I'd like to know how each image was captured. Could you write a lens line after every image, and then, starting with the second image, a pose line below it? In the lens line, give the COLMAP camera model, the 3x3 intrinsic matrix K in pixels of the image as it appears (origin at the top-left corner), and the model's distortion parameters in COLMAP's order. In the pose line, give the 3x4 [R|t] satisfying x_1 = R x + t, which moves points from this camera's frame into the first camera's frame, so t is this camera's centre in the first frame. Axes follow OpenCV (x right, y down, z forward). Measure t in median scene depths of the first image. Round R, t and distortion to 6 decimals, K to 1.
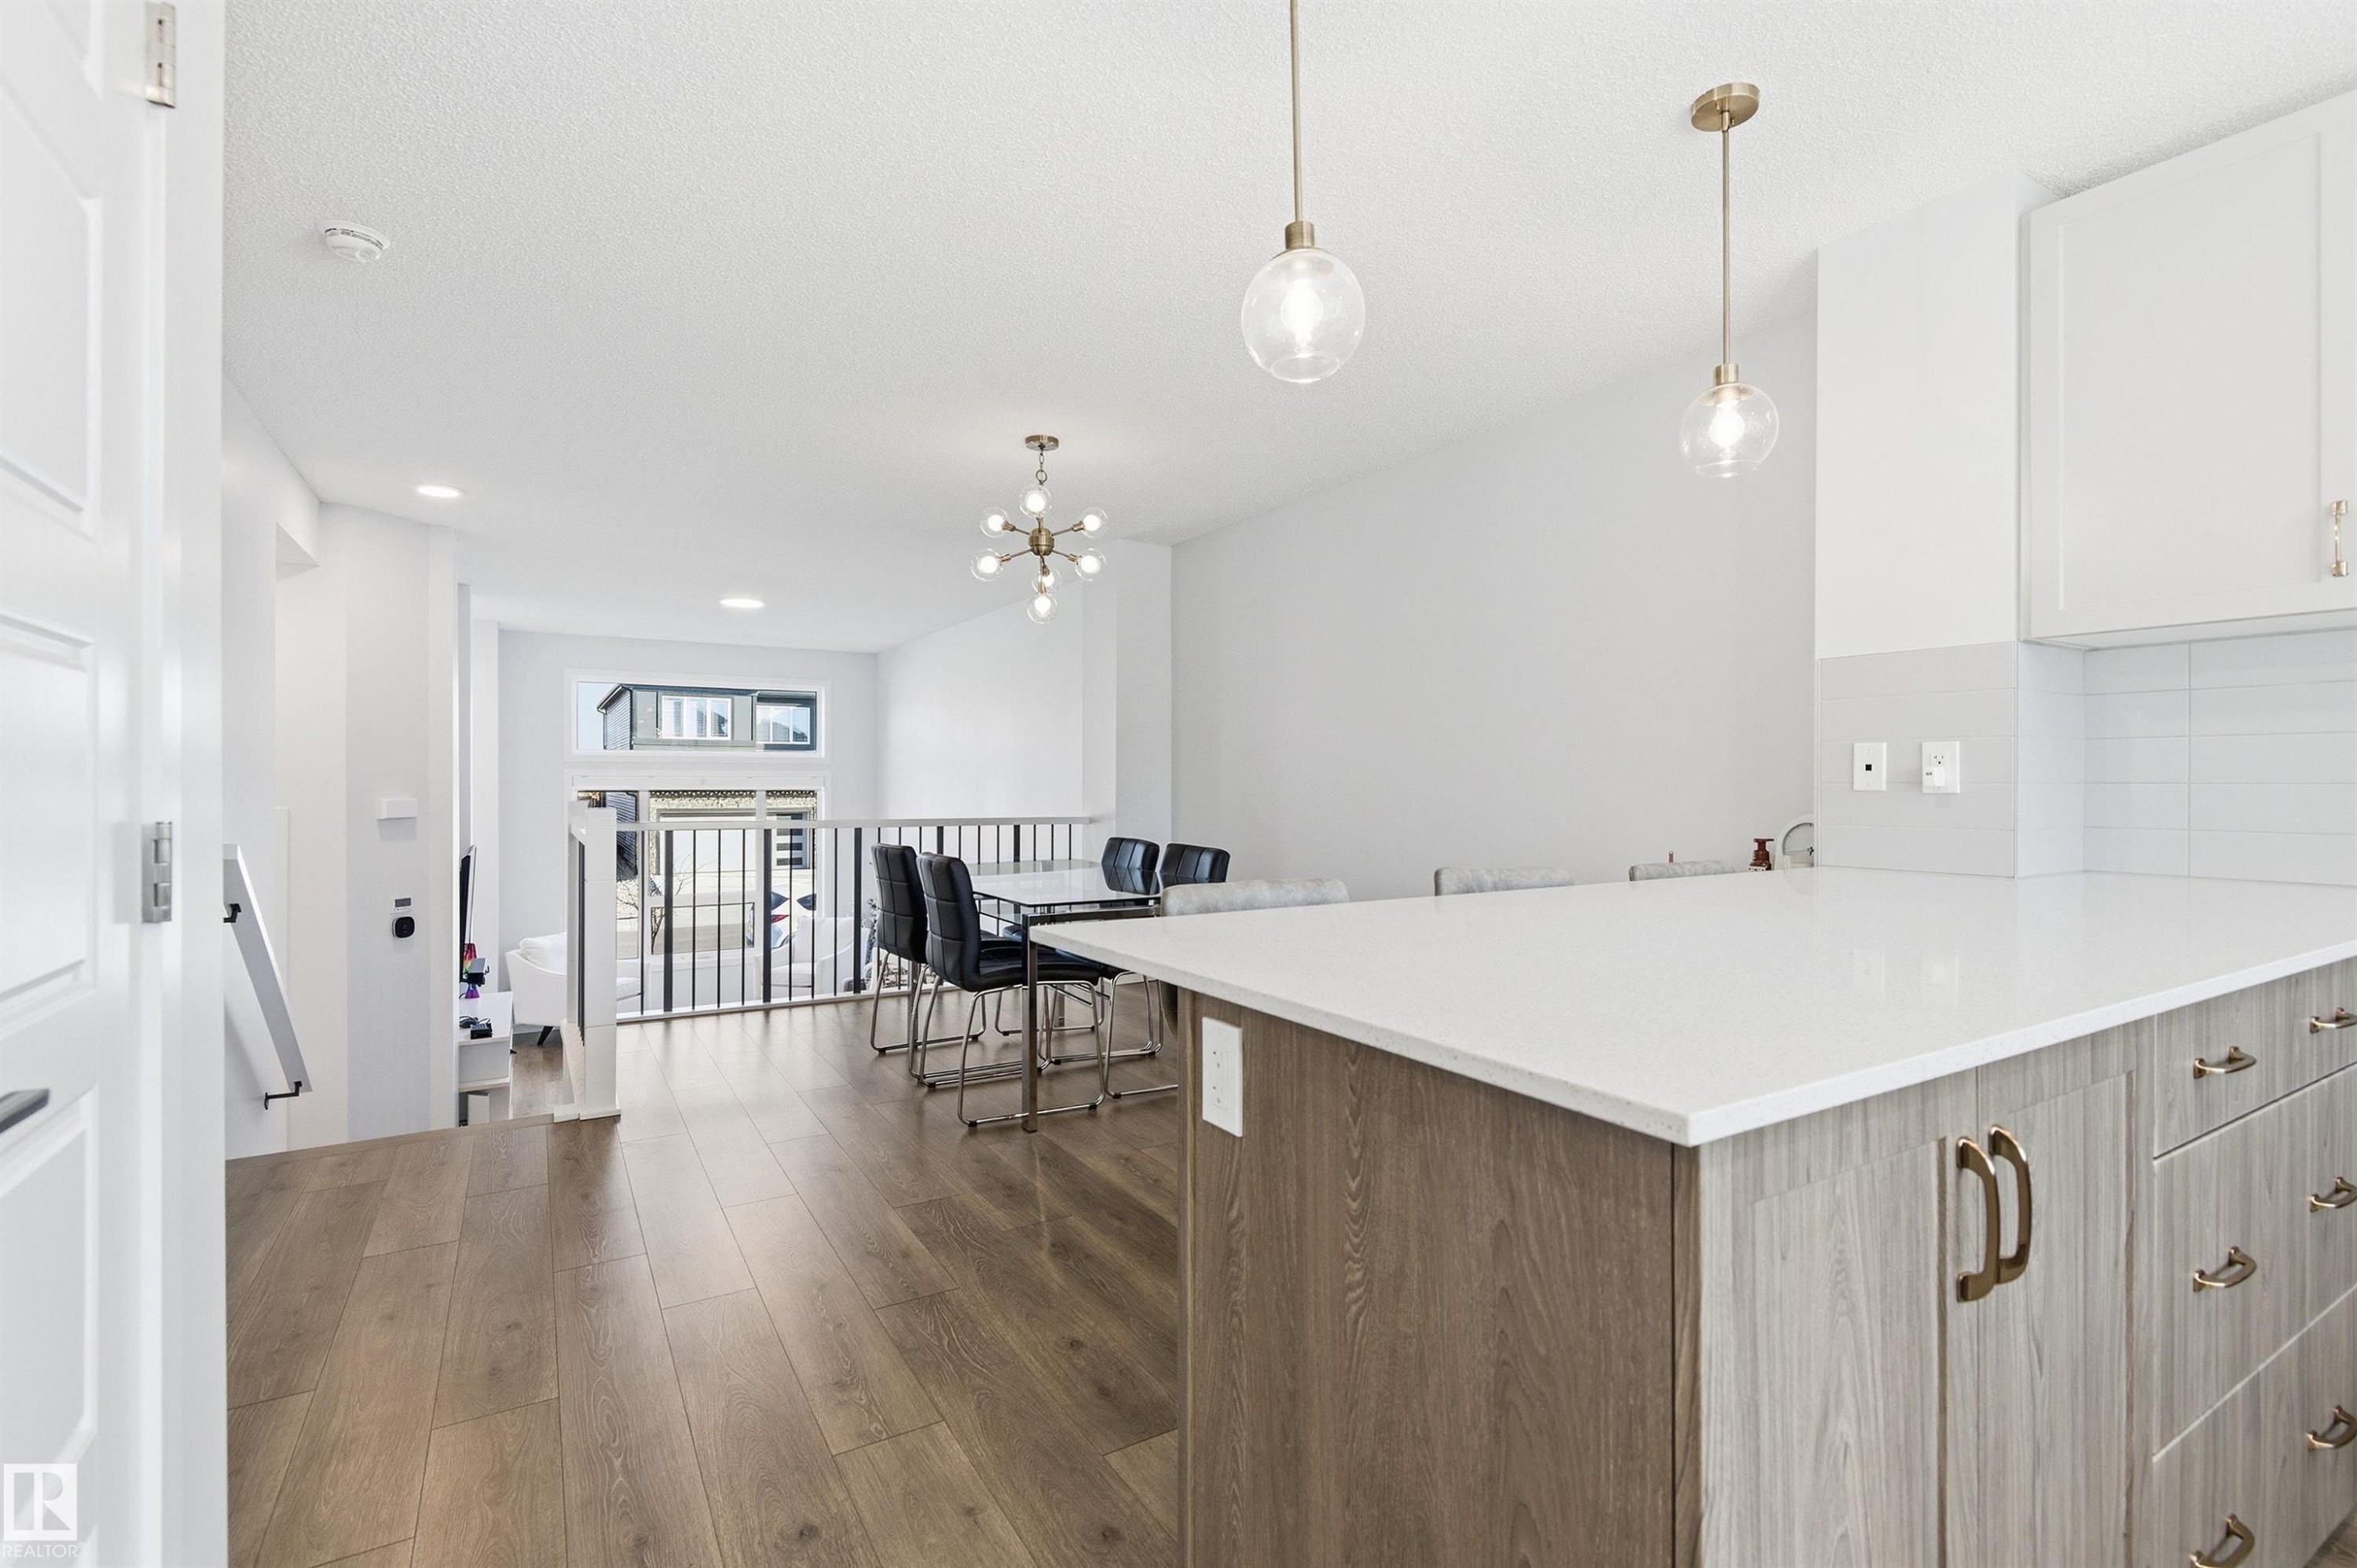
lens RADIAL K [[1098.7, 0, 1215.7], [0, 1098.7, 770.5], [0, 0, 1]] dist [0.009241, -0.006165]
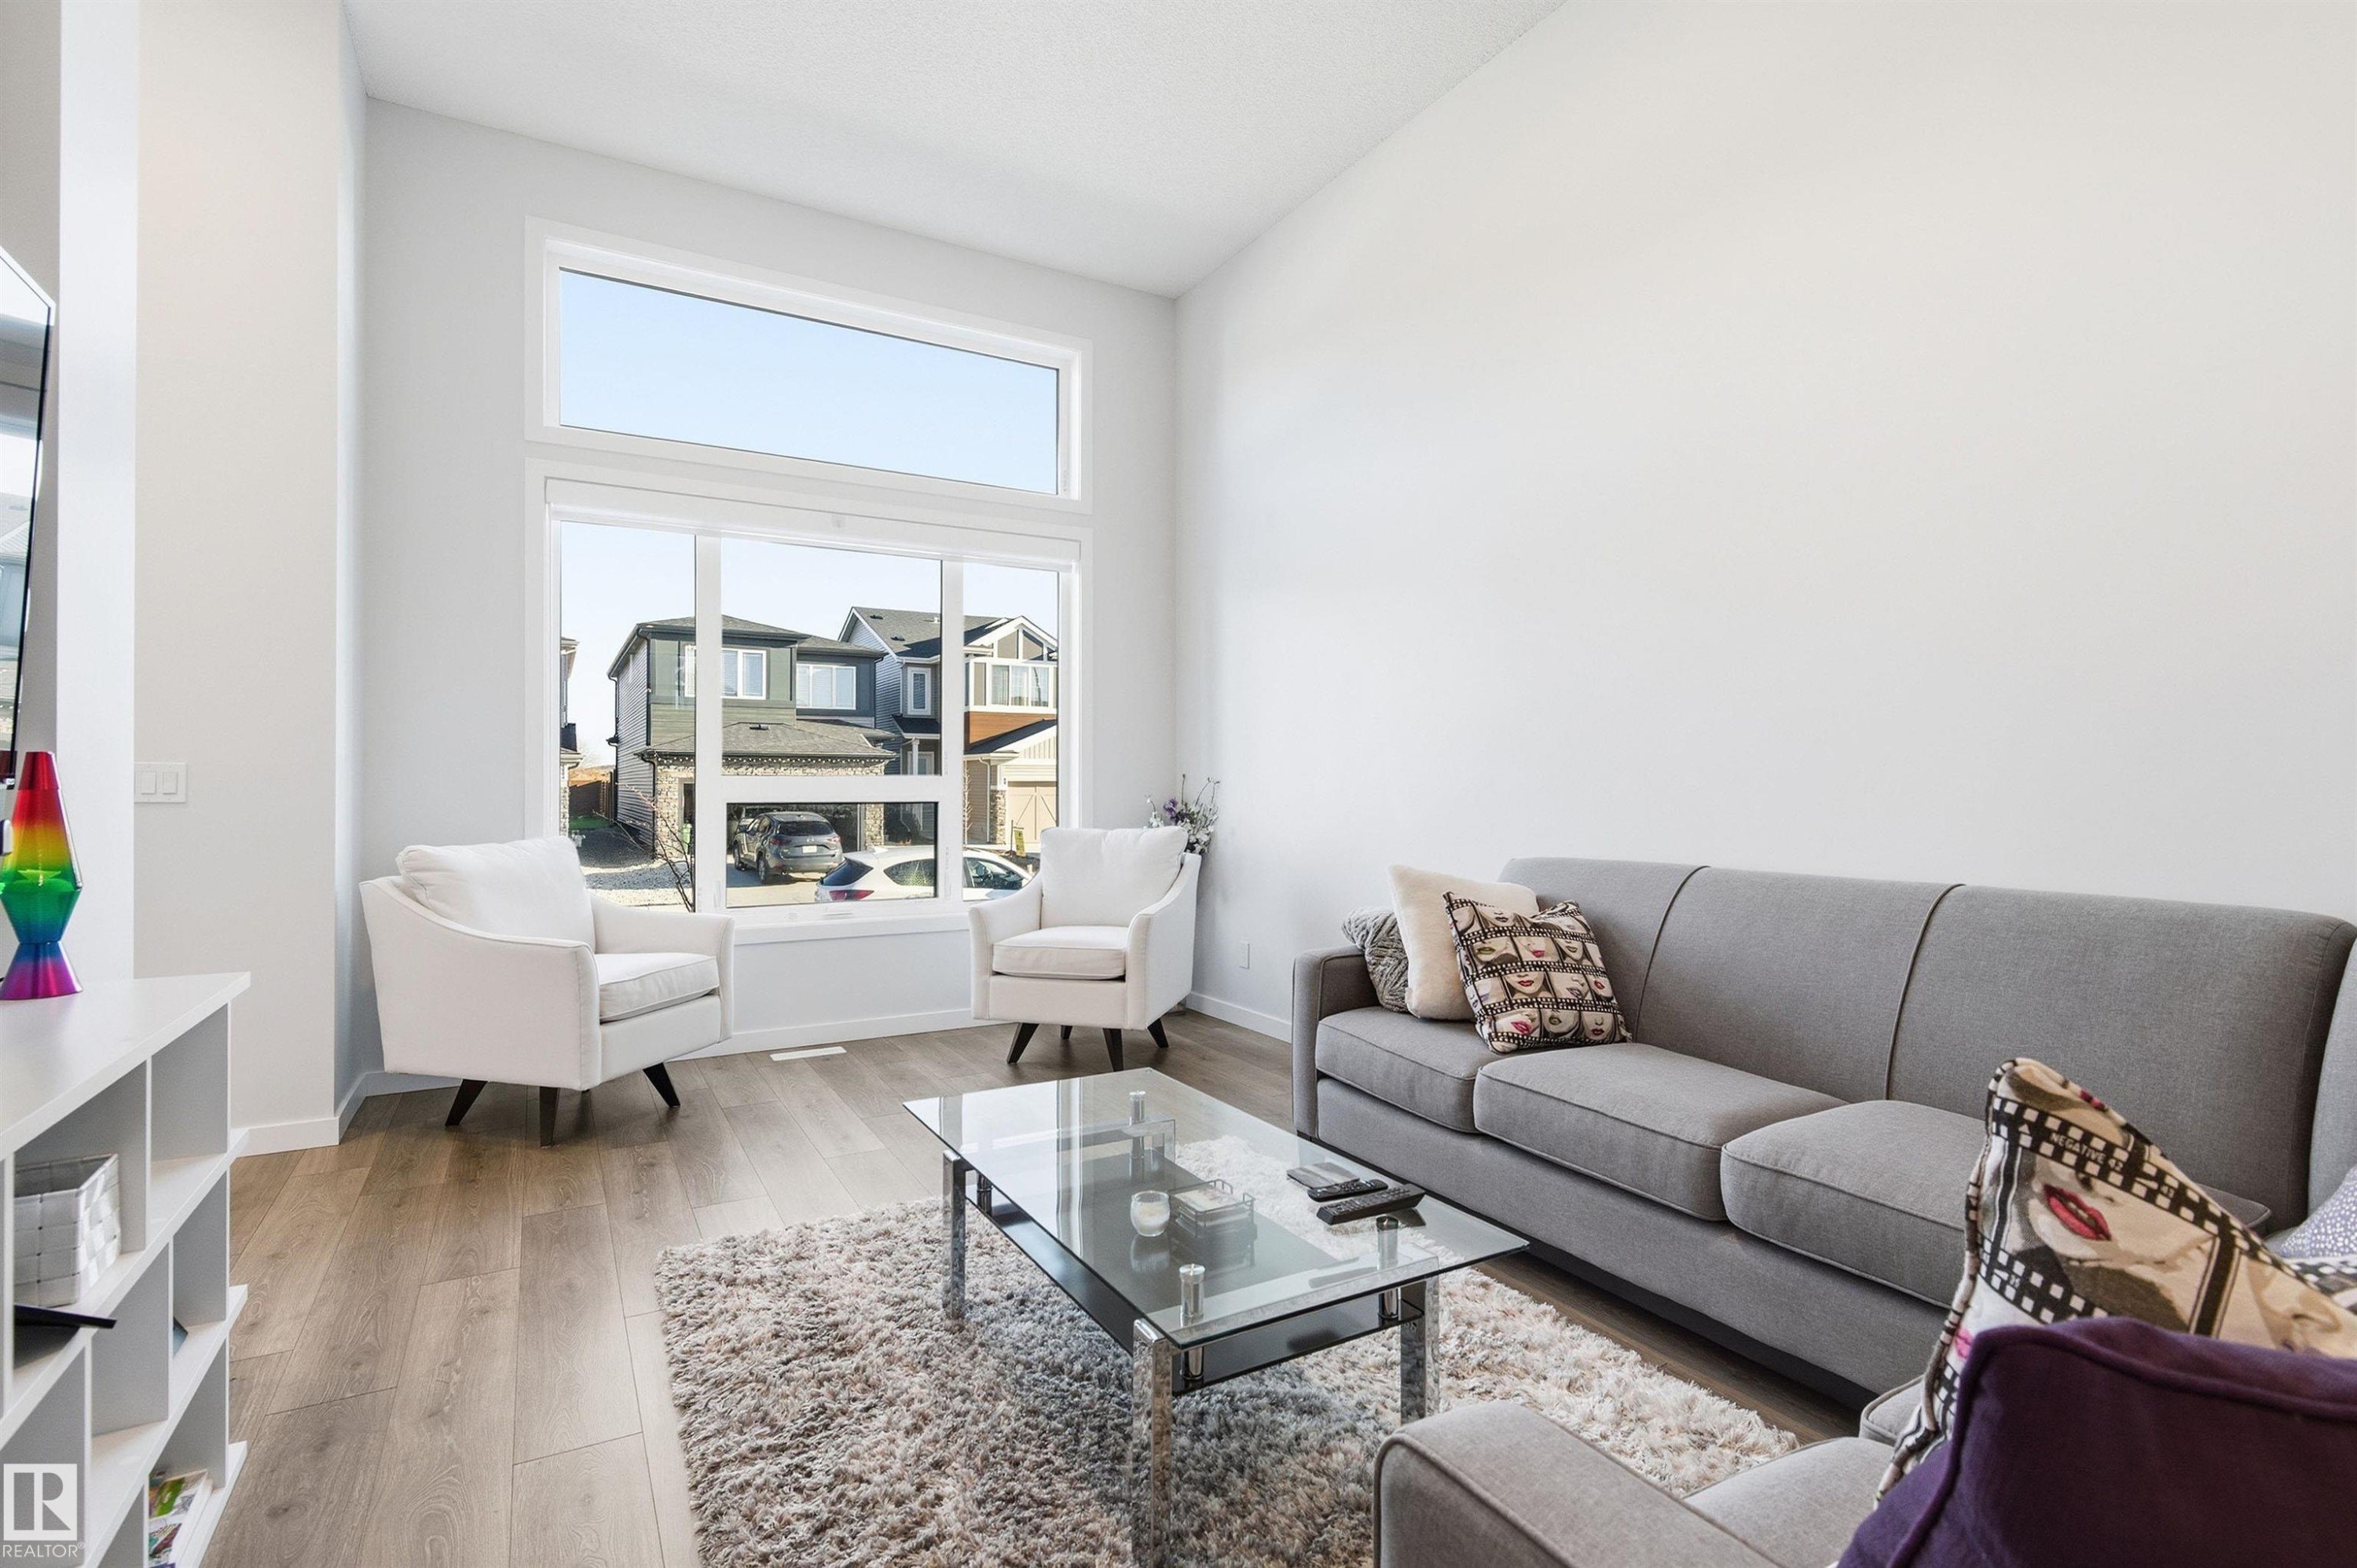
lens RADIAL K [[1139.0, 0, 1259.3], [0, 1139.0, 768.9], [0, 0, 1]] dist [-0.002731, 0.000152]
pose [[0.999965, -0.000910, 0.008316, -0.486486], [0.000935, 0.999995, -0.002962, 0.183355], [-0.008313, 0.002970, 0.999961, 0.871149]]
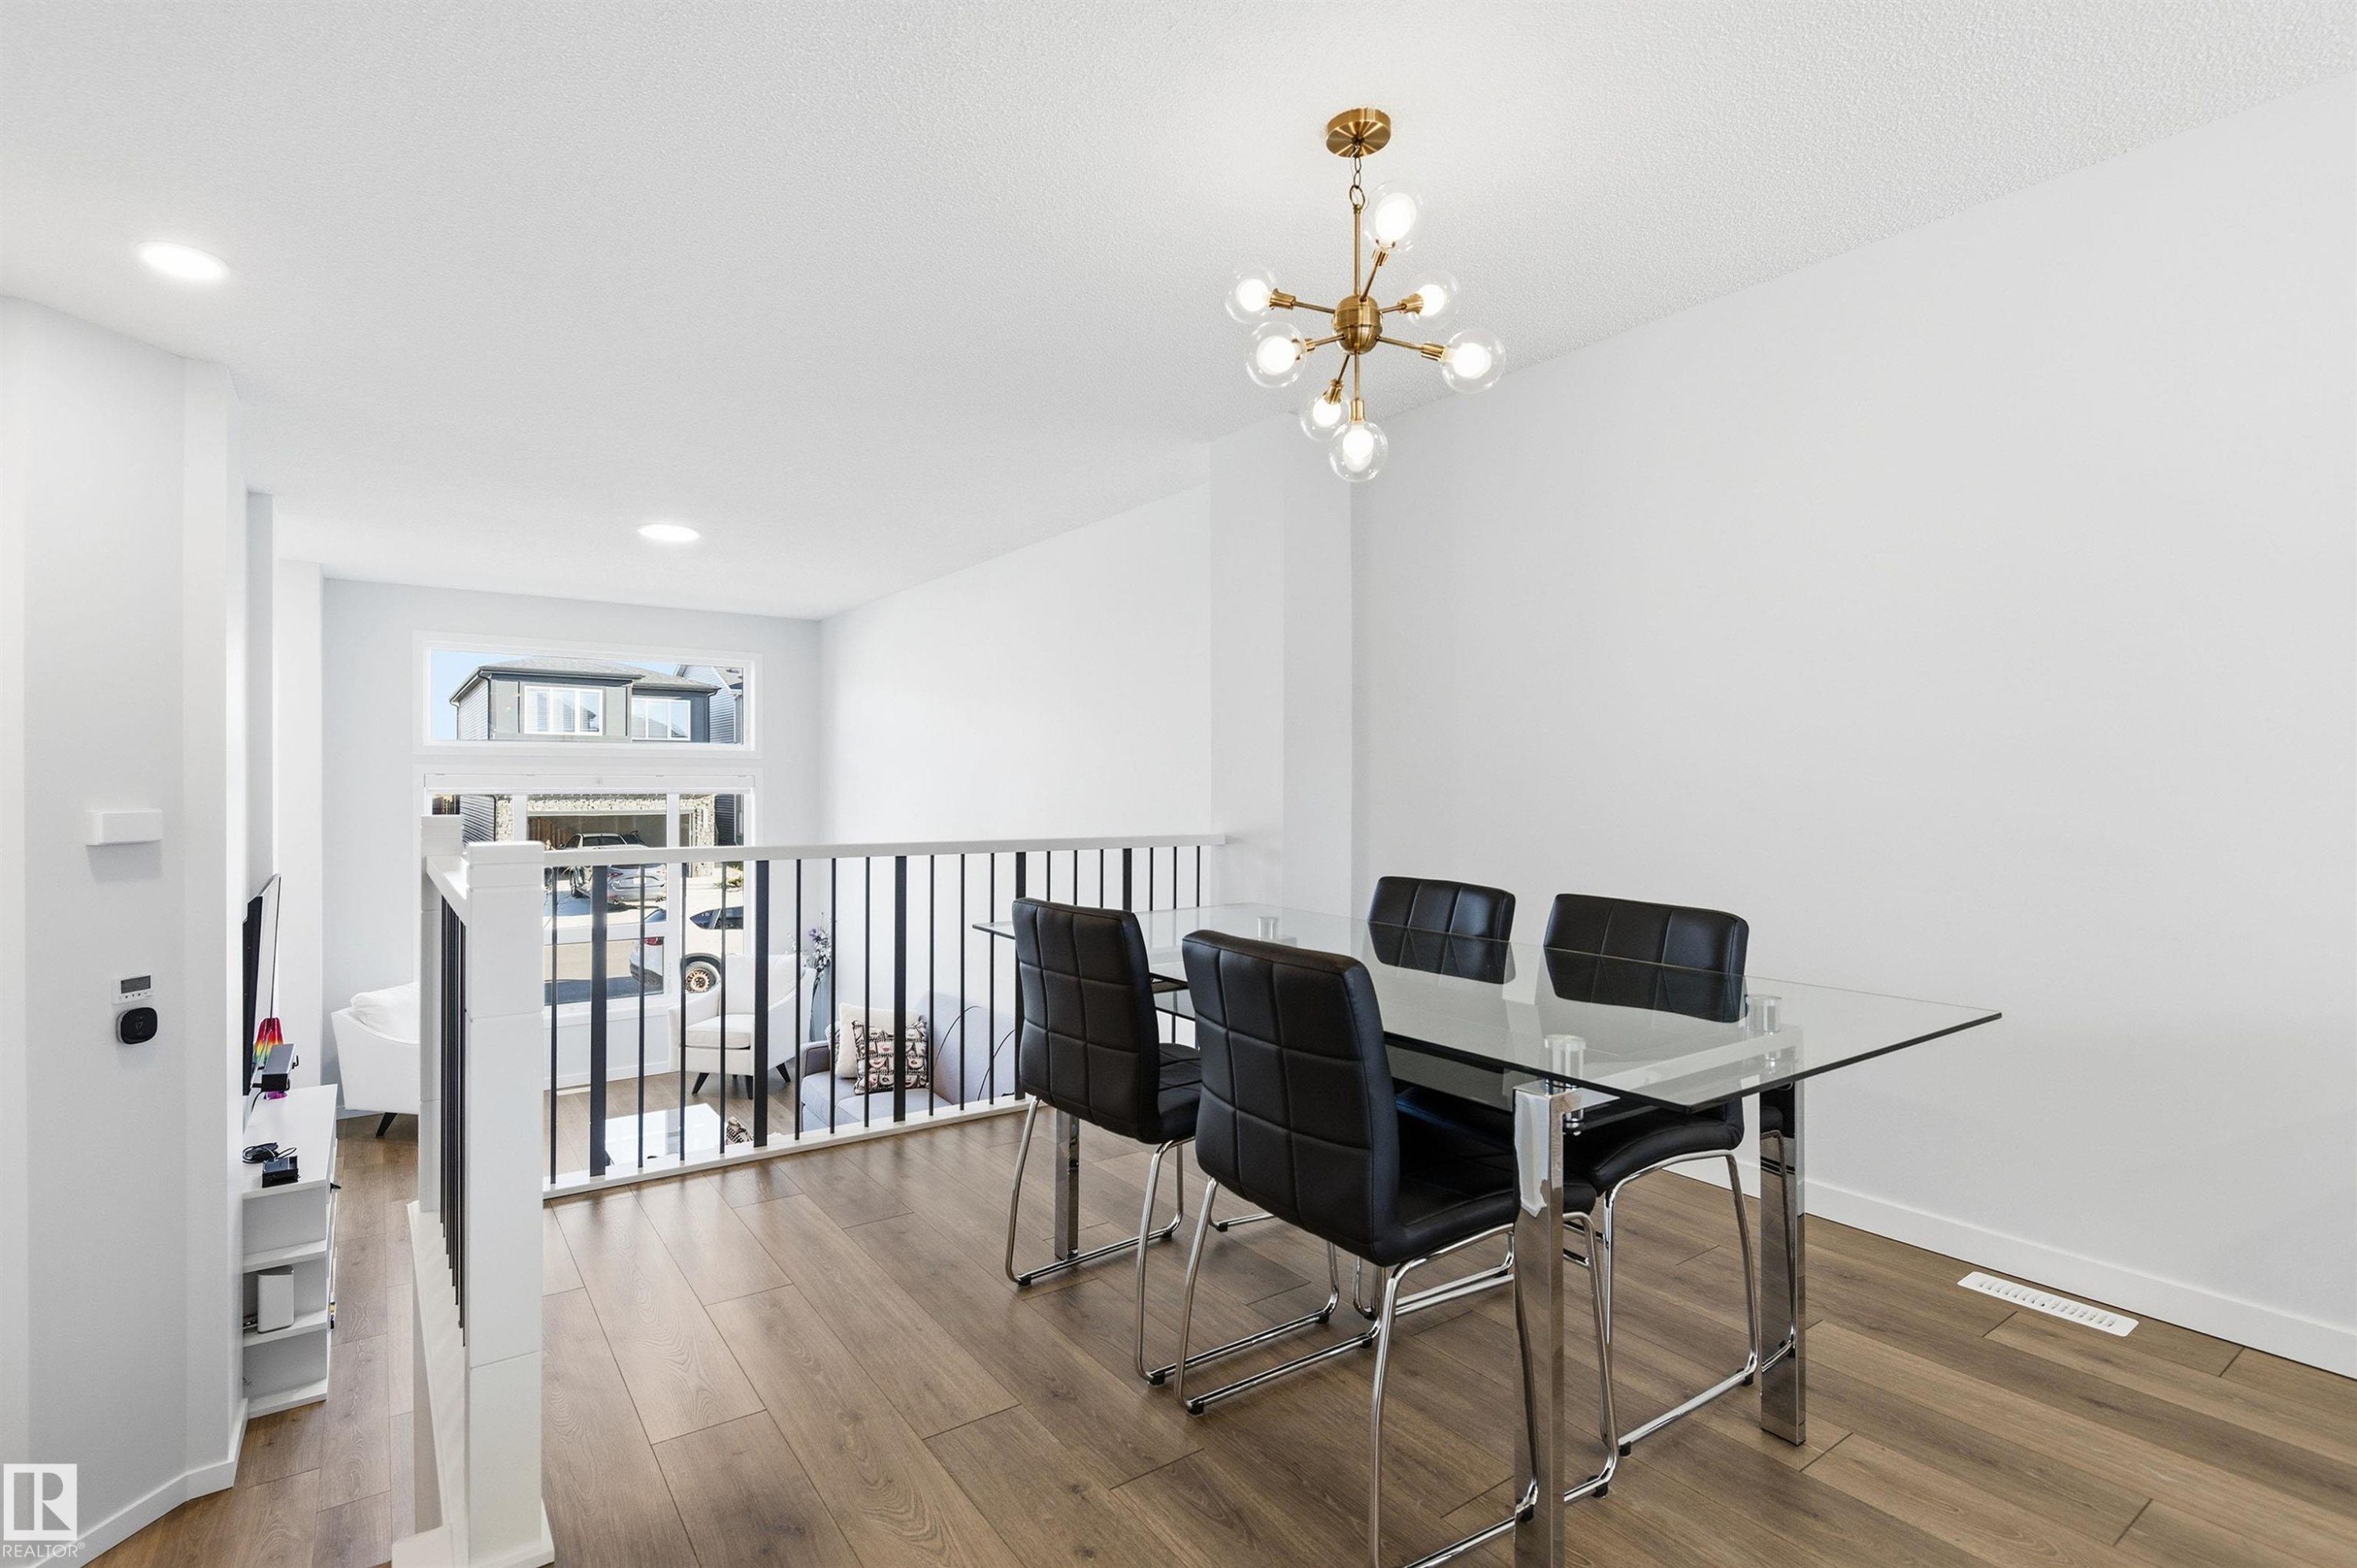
lens RADIAL K [[1139.0, 0, 1171.6], [0, 1139.0, 772.7], [0, 0, 1]] dist [-0.002731, 0.000152]
pose [[0.998510, 0.001376, 0.054559, -0.175119], [-0.001435, 0.999998, 0.001032, 0.003254], [-0.054557, -0.001108, 0.998510, 0.294396]]
